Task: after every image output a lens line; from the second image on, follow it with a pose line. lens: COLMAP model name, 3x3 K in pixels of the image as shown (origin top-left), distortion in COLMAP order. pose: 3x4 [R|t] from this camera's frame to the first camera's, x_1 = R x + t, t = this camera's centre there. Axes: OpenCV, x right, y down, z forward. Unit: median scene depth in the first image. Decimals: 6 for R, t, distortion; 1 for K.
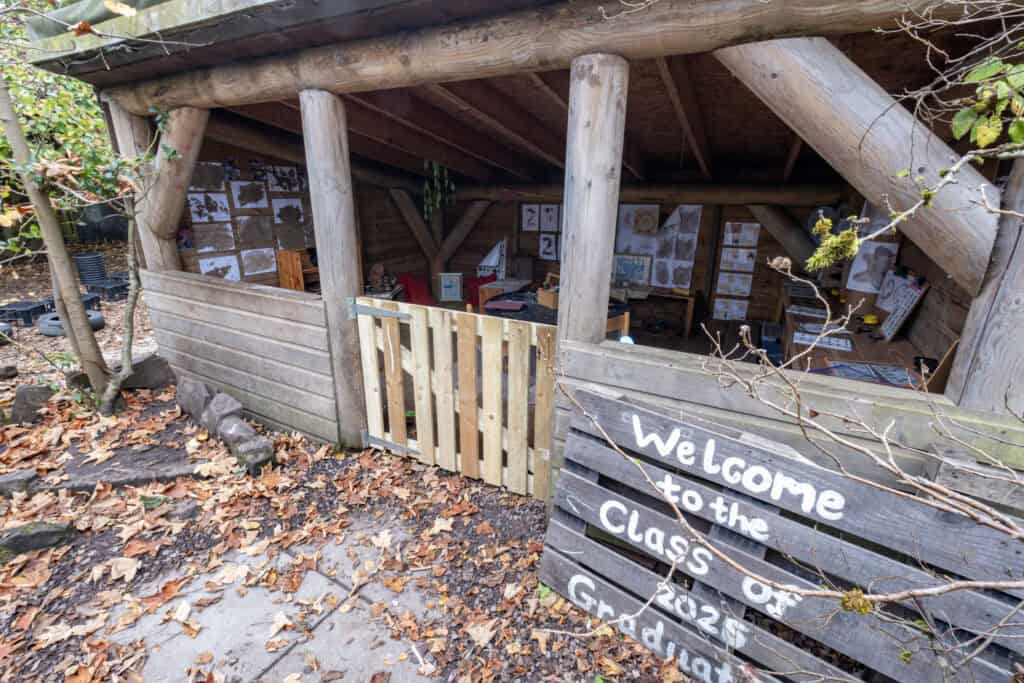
lens RADIAL K [[450.3, 0, 511.4], [0, 450.3, 342.6], [0, 0, 1]] dist [0.001736, -0.000194]
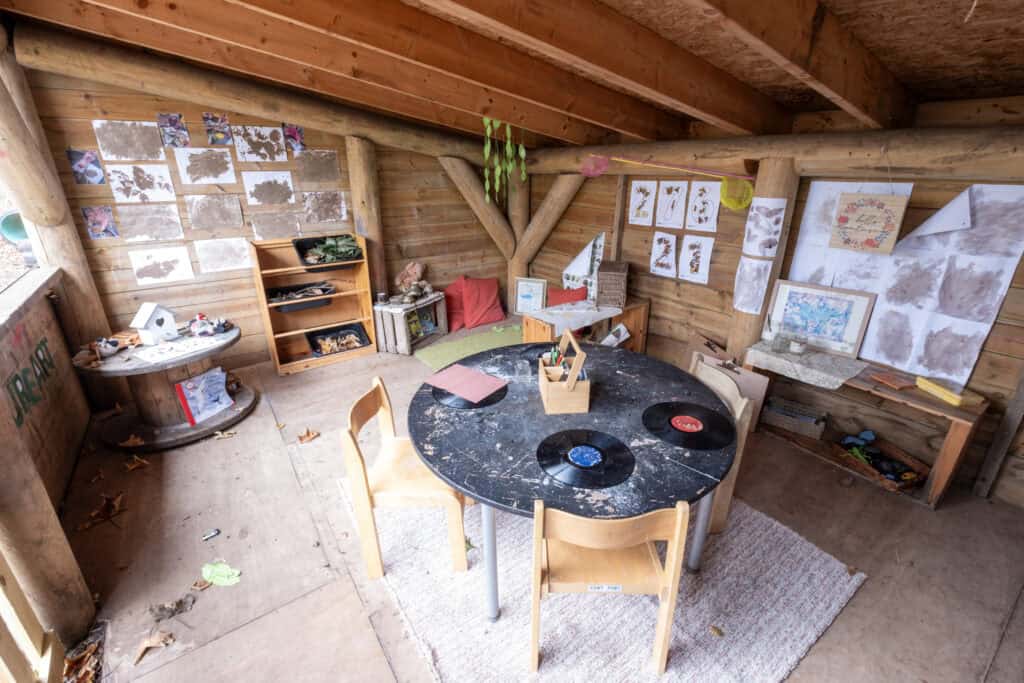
lens RADIAL K [[450.3, 0, 511.4], [0, 450.3, 339.1], [0, 0, 1]] dist [0.001736, -0.000194]
pose [[0.895871, 0.152640, -0.417271, 0.189581], [-0.133378, 0.988213, 0.075135, -0.141871], [0.423822, -0.011657, 0.905671, 0.450566]]
